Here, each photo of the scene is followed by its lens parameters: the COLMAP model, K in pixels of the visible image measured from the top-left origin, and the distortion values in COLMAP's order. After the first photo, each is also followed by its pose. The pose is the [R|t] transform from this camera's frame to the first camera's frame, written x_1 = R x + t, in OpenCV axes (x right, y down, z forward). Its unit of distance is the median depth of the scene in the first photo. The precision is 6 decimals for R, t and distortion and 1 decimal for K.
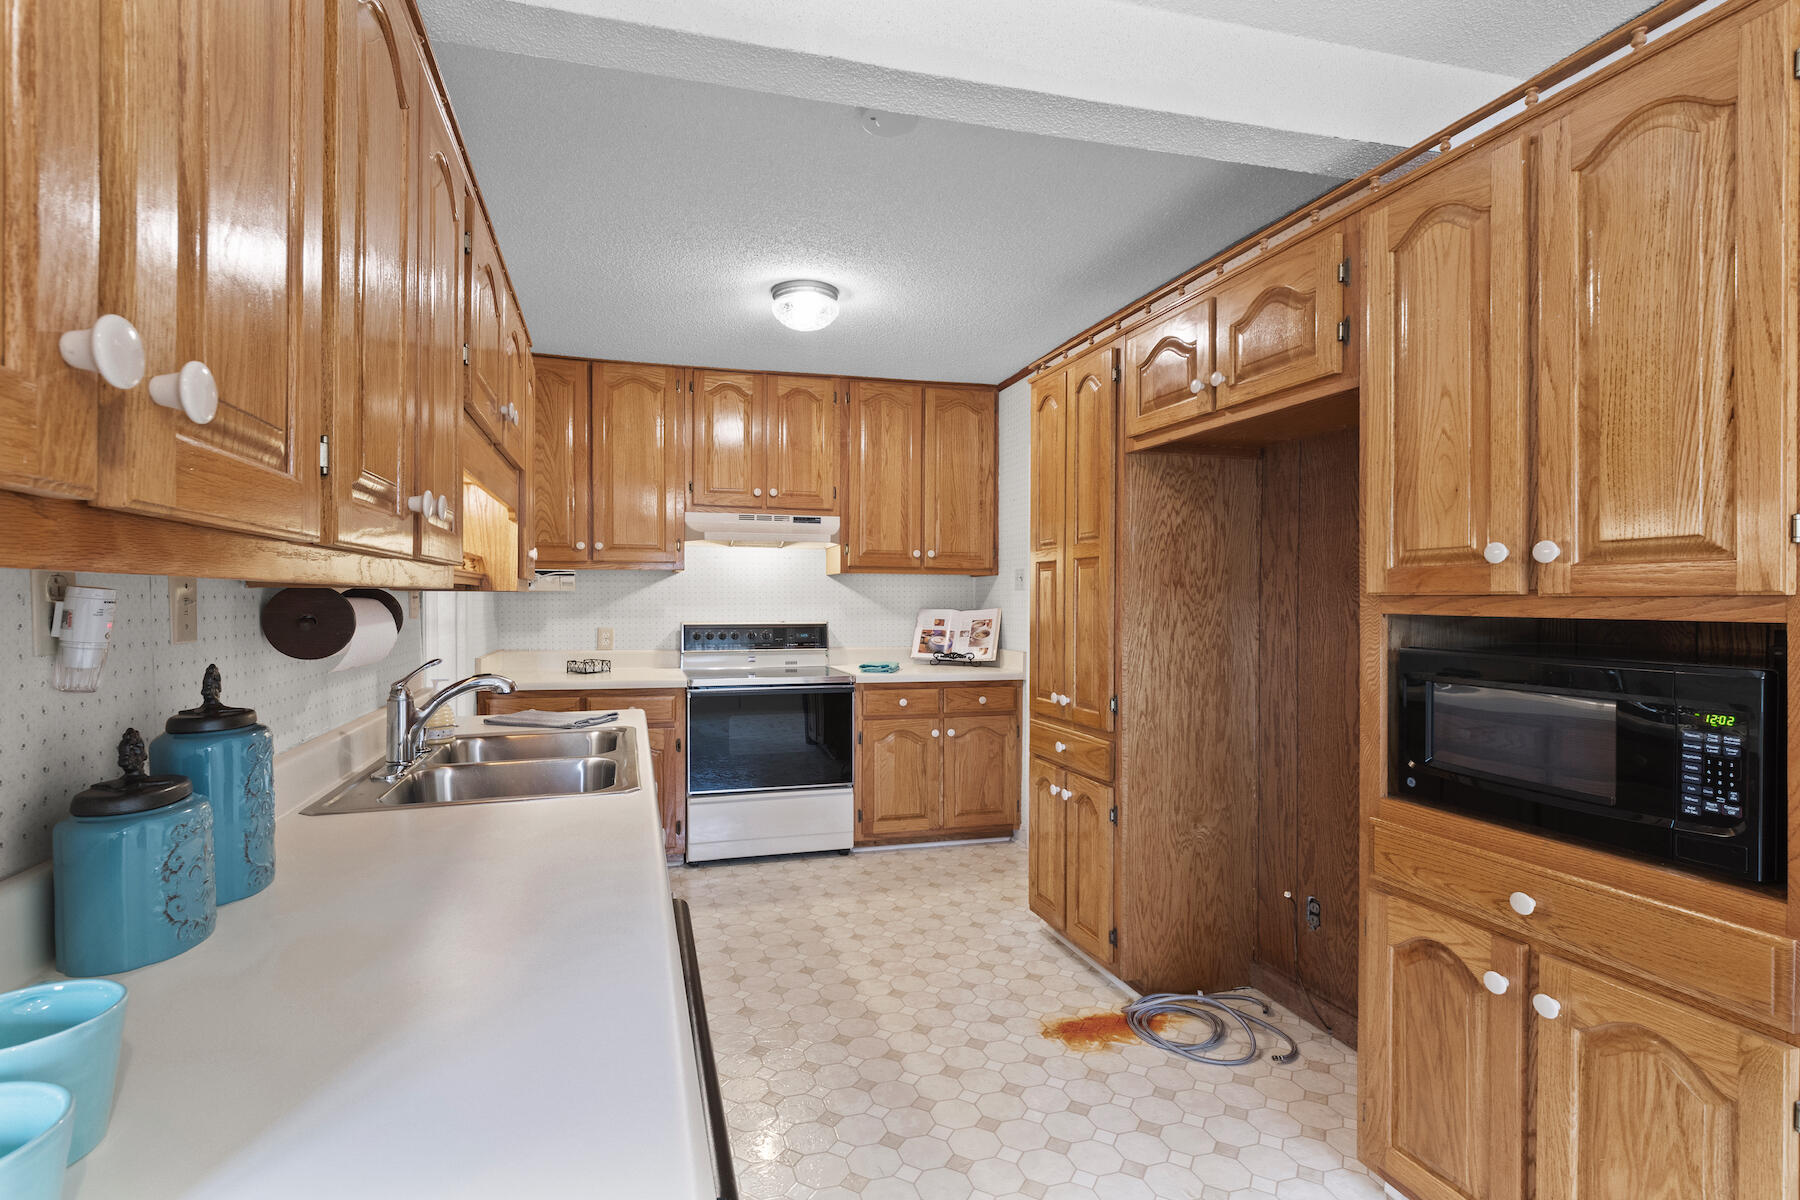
lens RADIAL K [[870.6, 0, 847.0], [0, 870.6, 617.1], [0, 0, 1]] dist [0.001957, -0.000442]
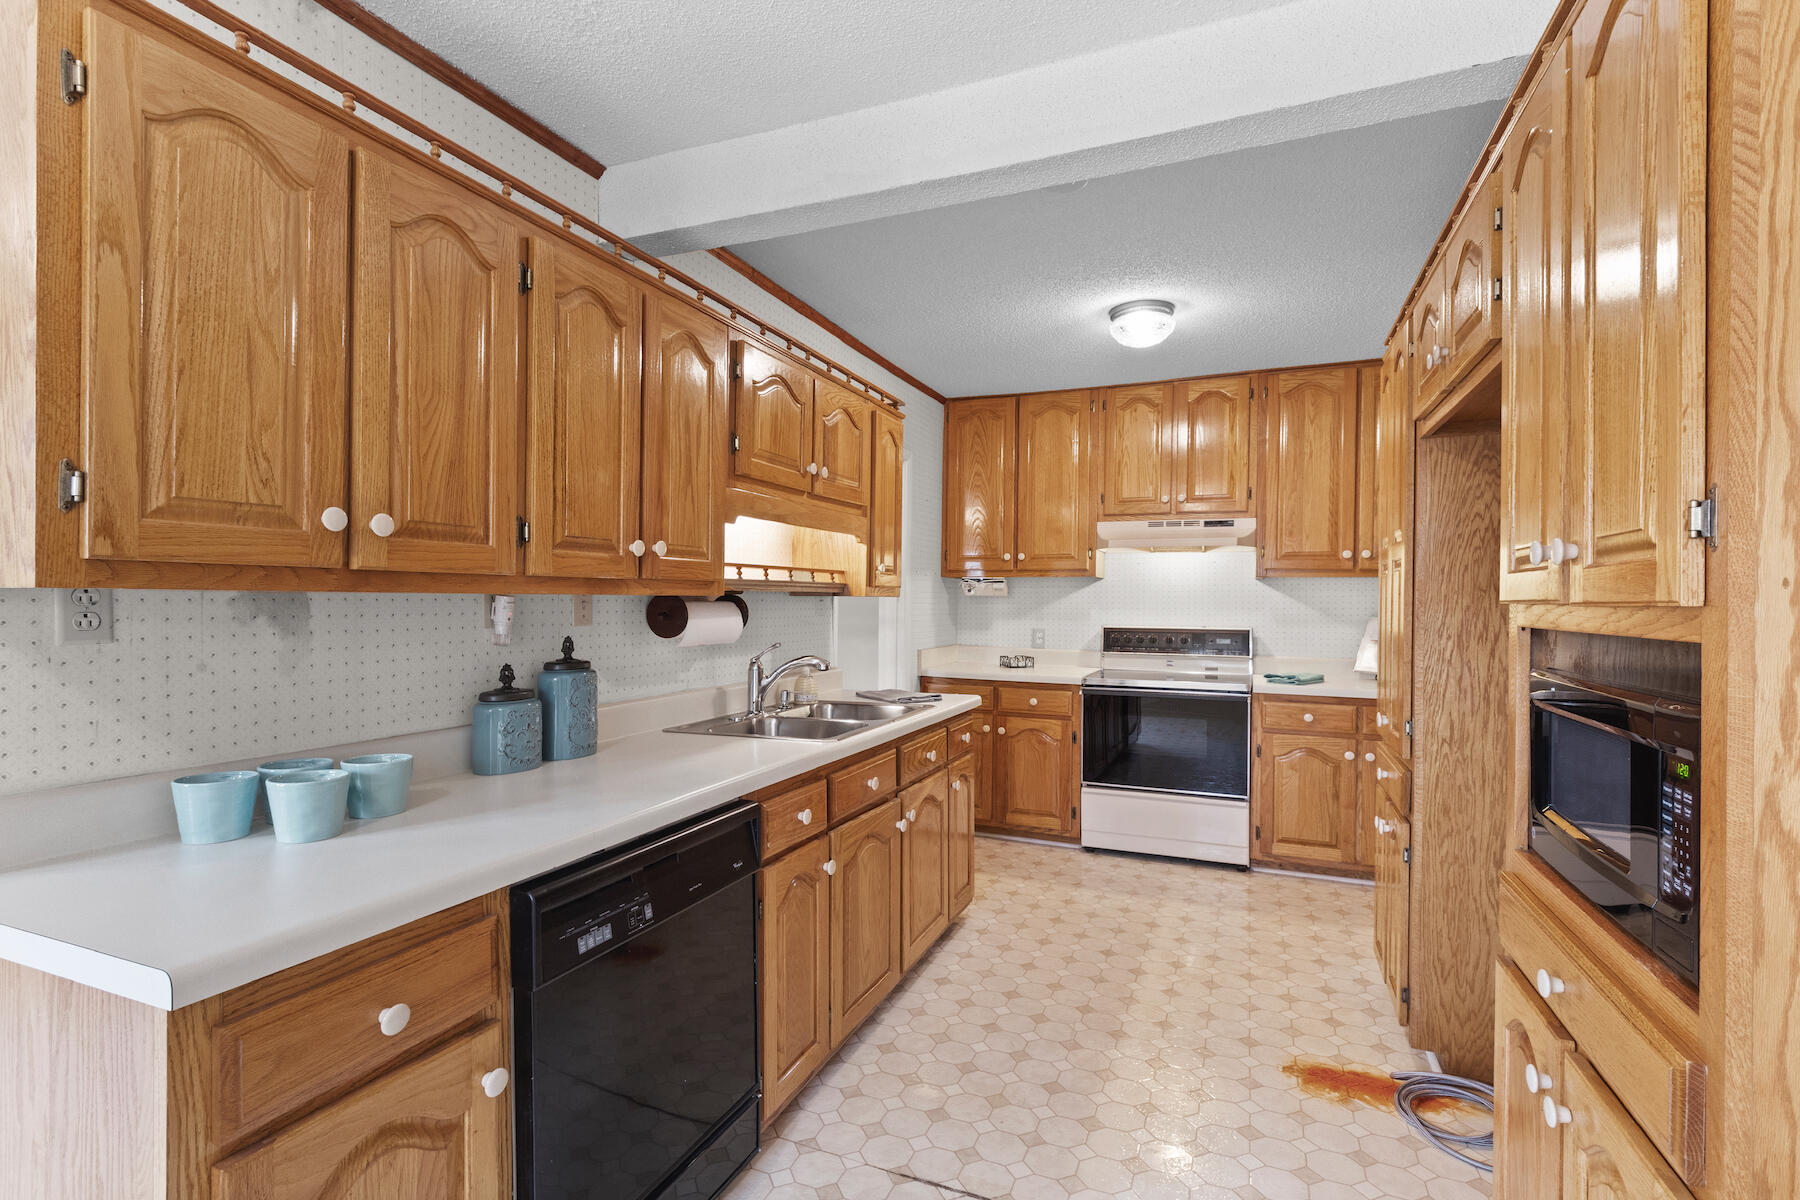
lens RADIAL K [[870.6, 0, 847.0], [0, 870.6, 617.1], [0, 0, 1]] dist [0.001957, -0.000442]
pose [[0.762978, 0.016212, -0.646221, 0.283215], [-0.018887, 0.999818, 0.002783, -0.001210], [0.646148, 0.010082, 0.763145, -0.017316]]
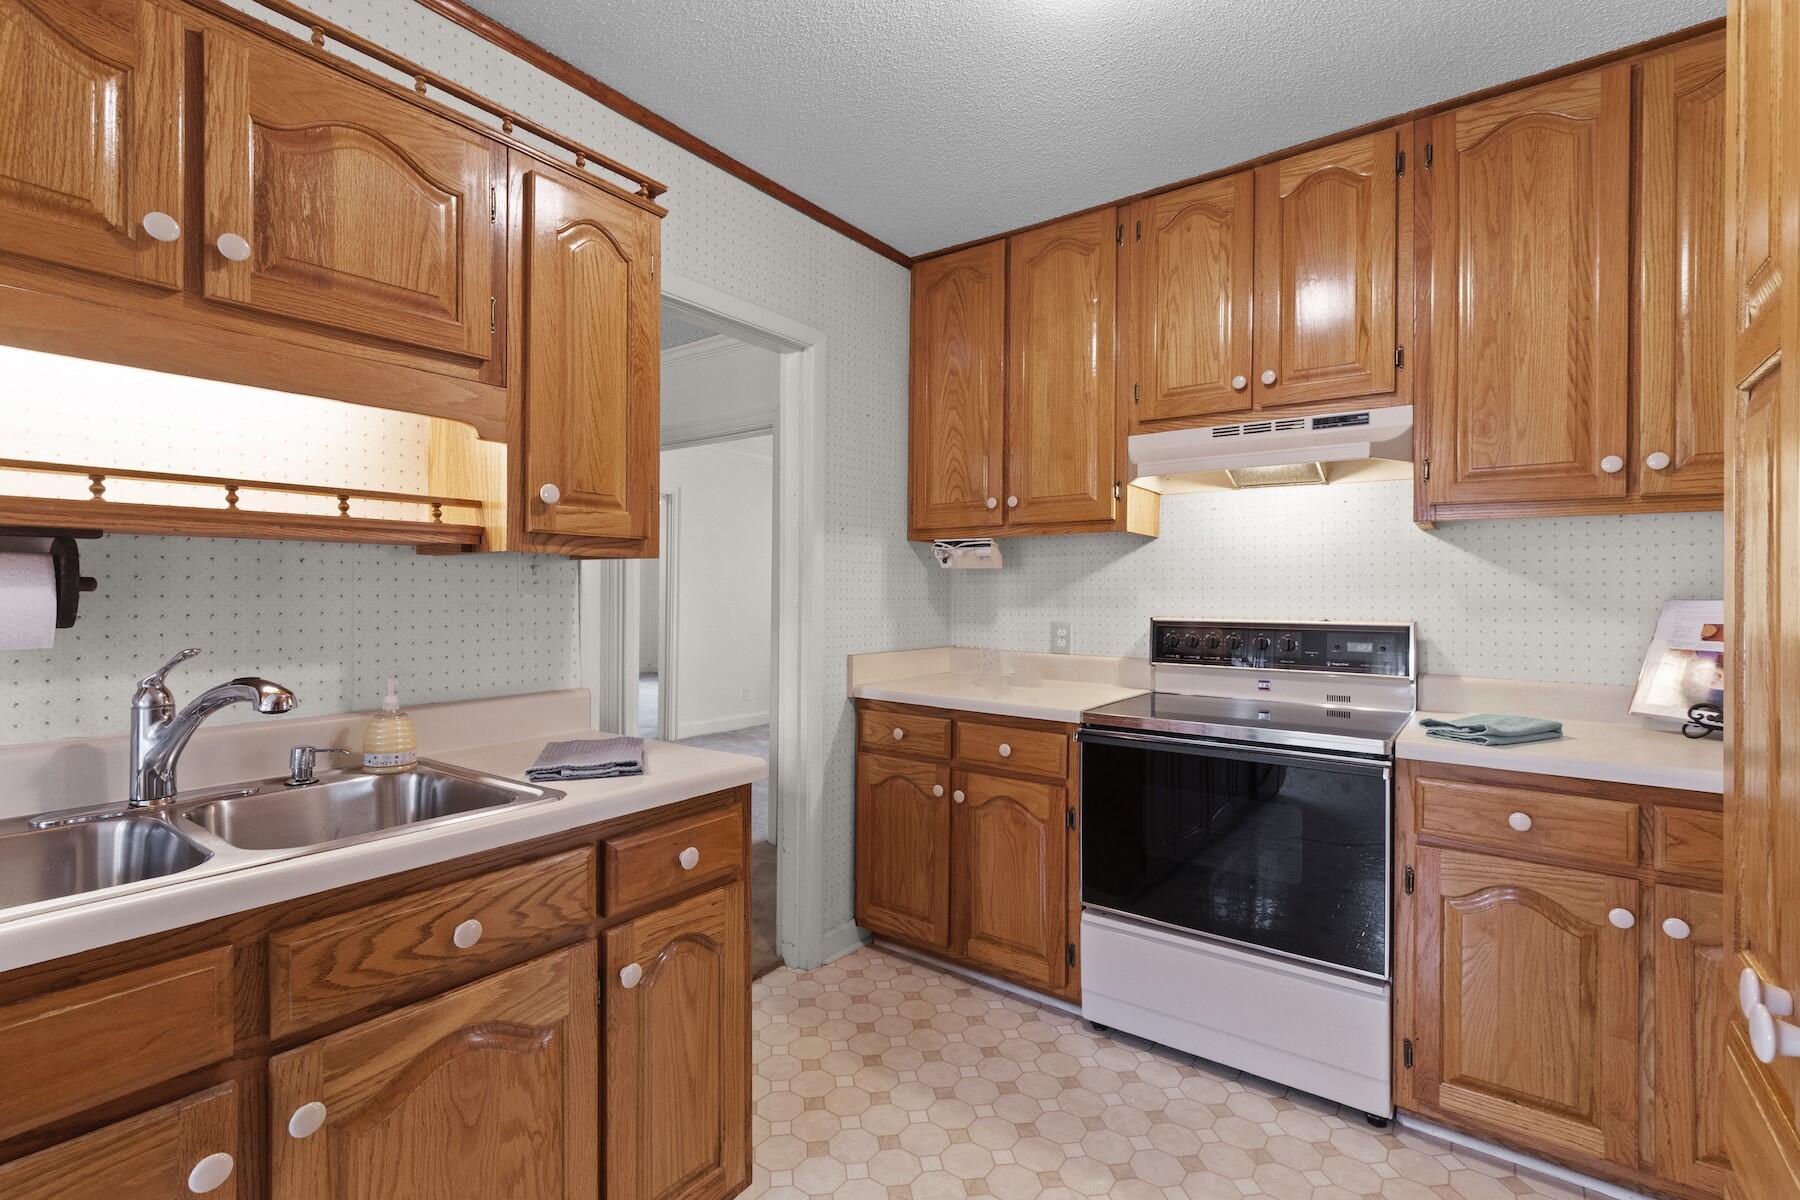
lens RADIAL K [[871.8, 0, 919.4], [0, 871.8, 594.2], [0, 0, 1]] dist [-0.003122, -0.000058]
pose [[0.650882, 0.003914, -0.759169, 0.190845], [-0.022791, 0.999637, -0.014386, 0.002810], [0.758837, 0.026666, 0.650734, 0.508235]]
